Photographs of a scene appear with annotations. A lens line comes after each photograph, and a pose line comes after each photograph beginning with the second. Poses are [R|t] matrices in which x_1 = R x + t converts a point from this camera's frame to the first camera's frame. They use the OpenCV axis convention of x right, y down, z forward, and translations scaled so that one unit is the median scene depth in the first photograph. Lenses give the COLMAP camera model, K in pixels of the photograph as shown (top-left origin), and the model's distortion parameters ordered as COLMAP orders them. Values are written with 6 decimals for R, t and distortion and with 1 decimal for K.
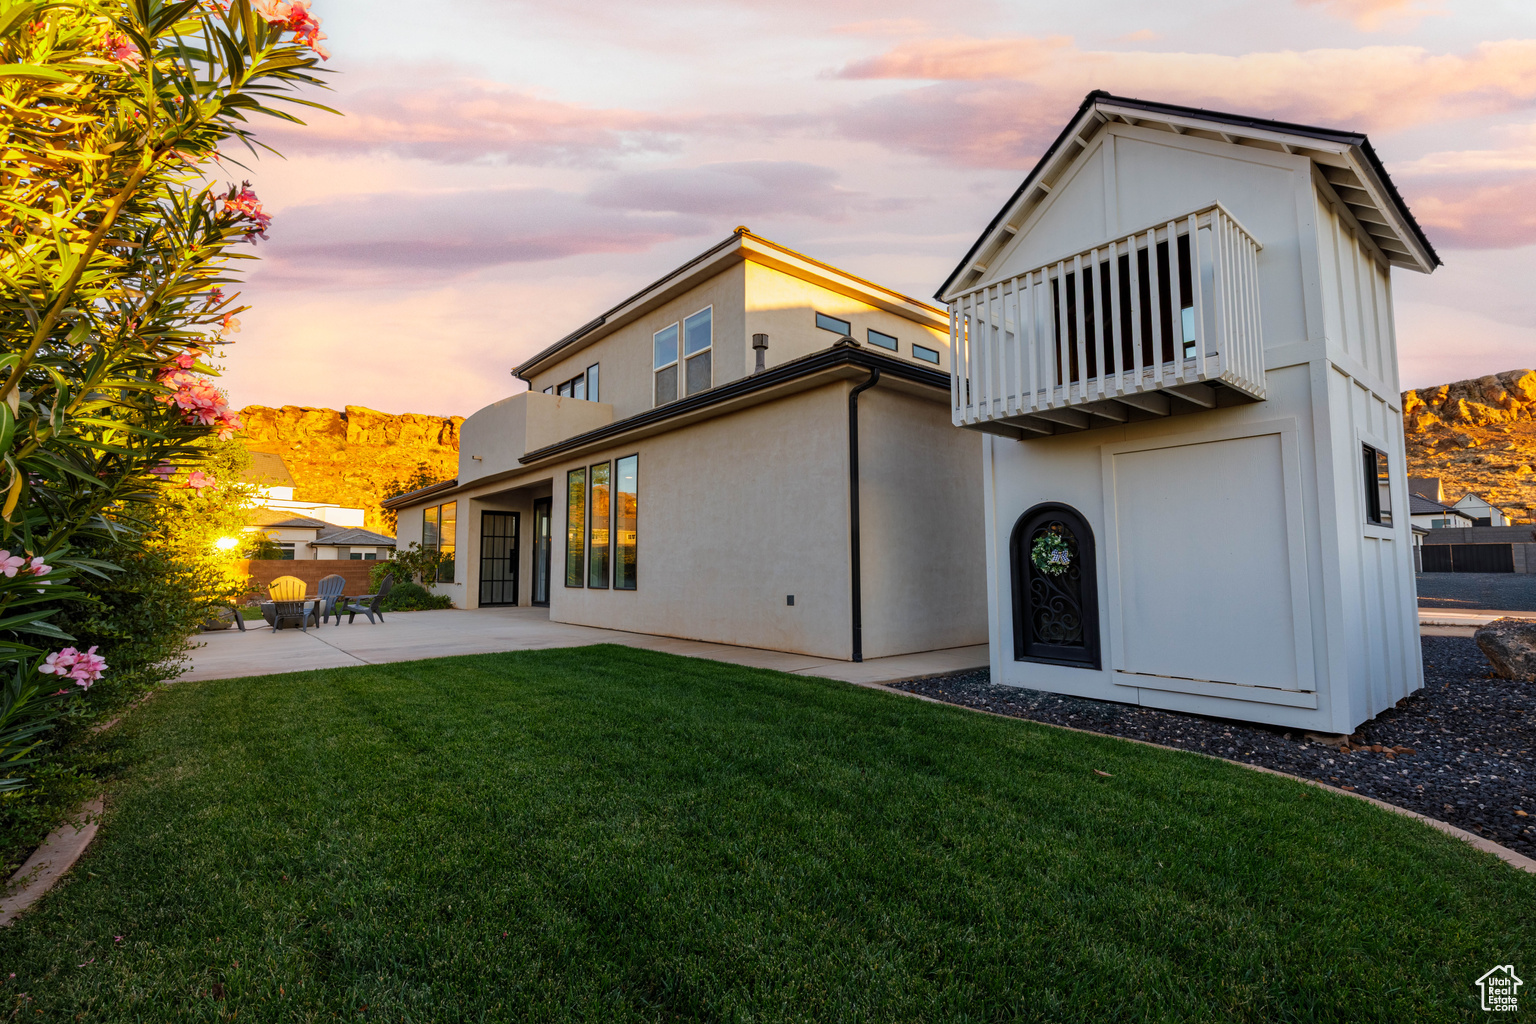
lens RADIAL K [[682.6, 0, 768.0], [0, 682.6, 512.0], [0, 0, 1]] dist [-0.000422, 0.000695]
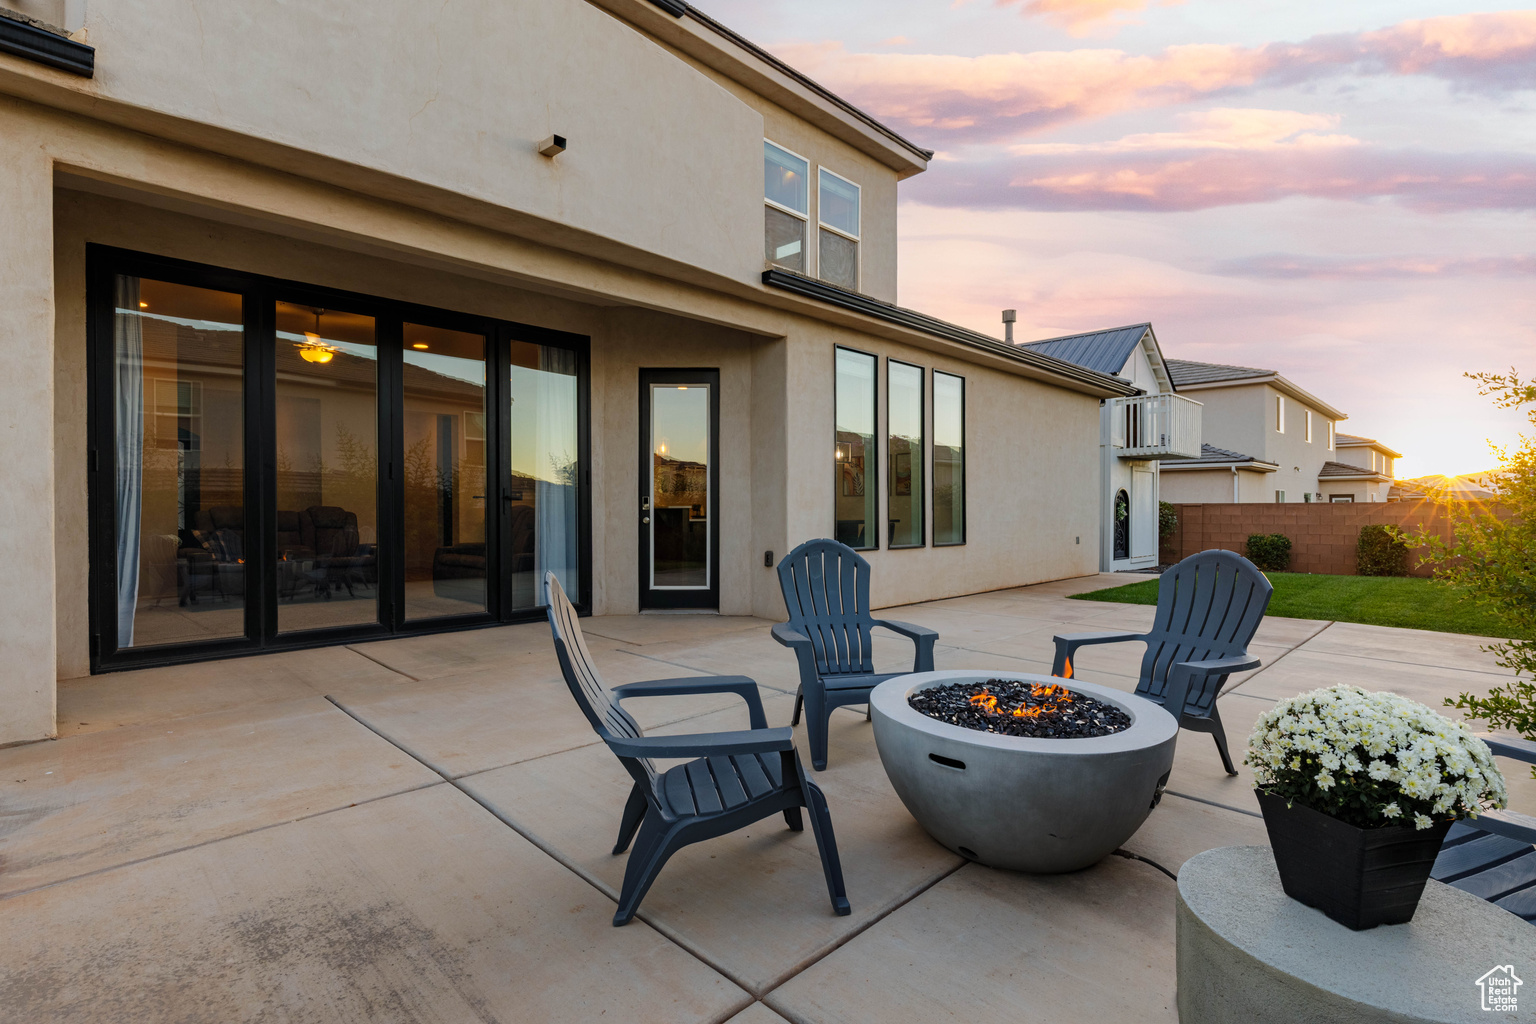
lens RADIAL K [[727.3, 0, 767.5], [0, 727.3, 530.8], [0, 0, 1]] dist [-0.005527, -0.000648]
pose [[-0.088613, -0.015900, 0.995939, -0.098009], [-0.070657, 0.997454, 0.009638, 0.009874], [-0.993557, -0.069516, -0.089511, 0.123621]]
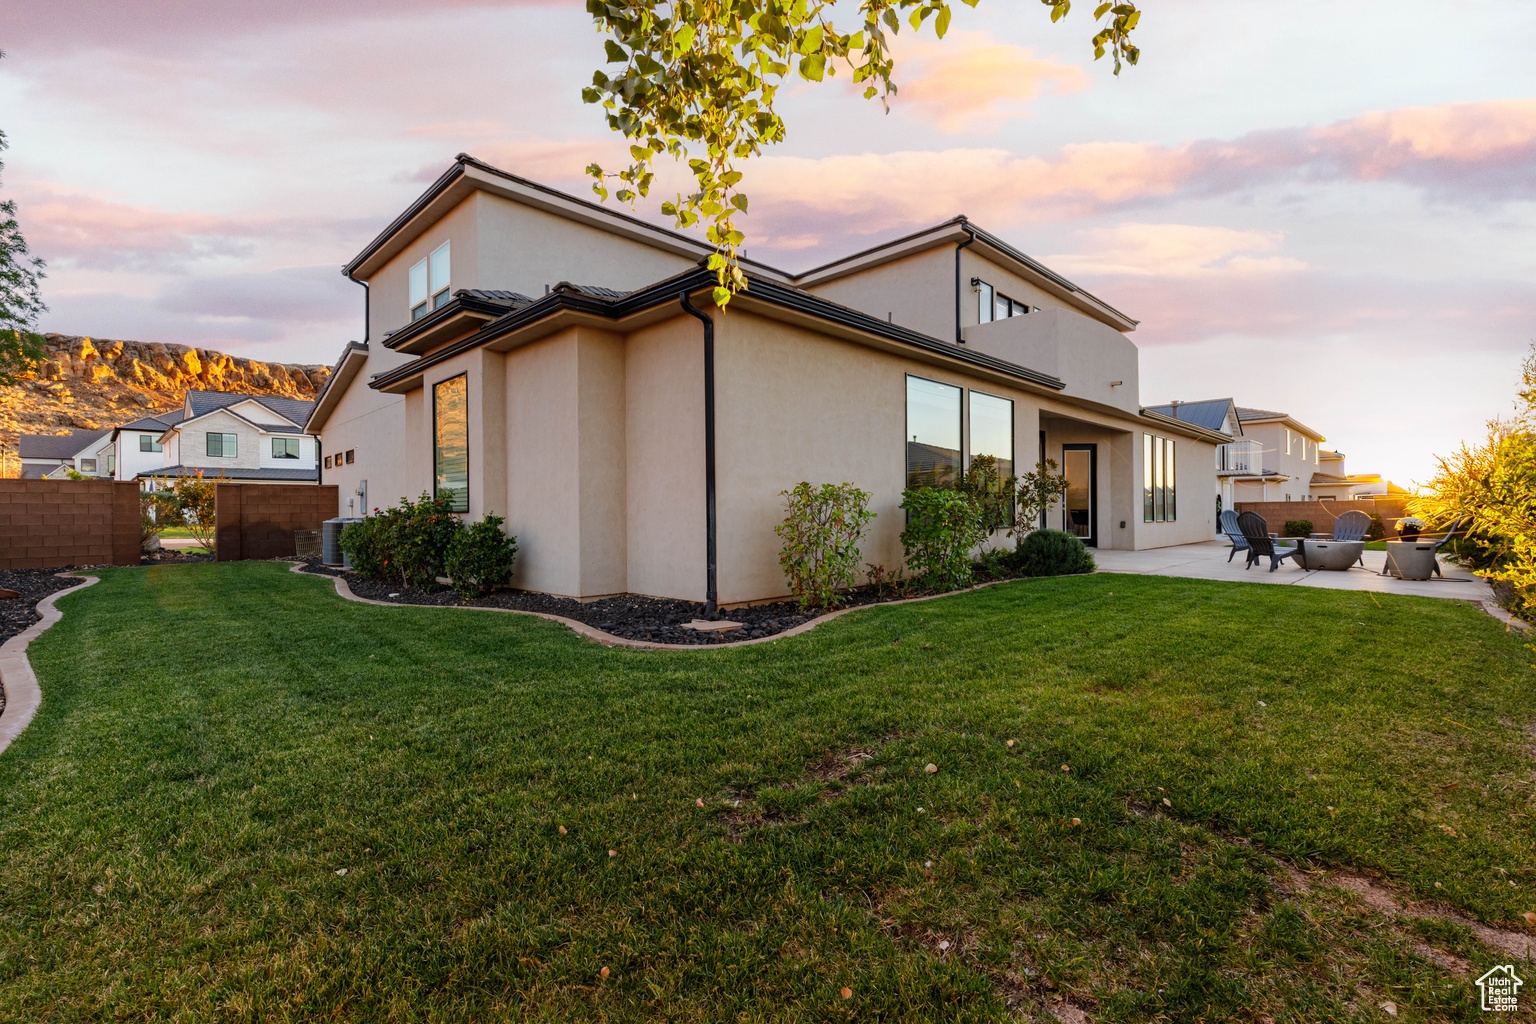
lens RADIAL K [[682.6, 0, 768.0], [0, 682.6, 512.0], [0, 0, 1]] dist [-0.000422, 0.000695]
pose [[-0.097174, 0.006535, 0.995246, -0.106342], [-0.072239, 0.997295, -0.013601, 0.010781], [-0.992642, -0.073217, -0.096439, 0.133164]]
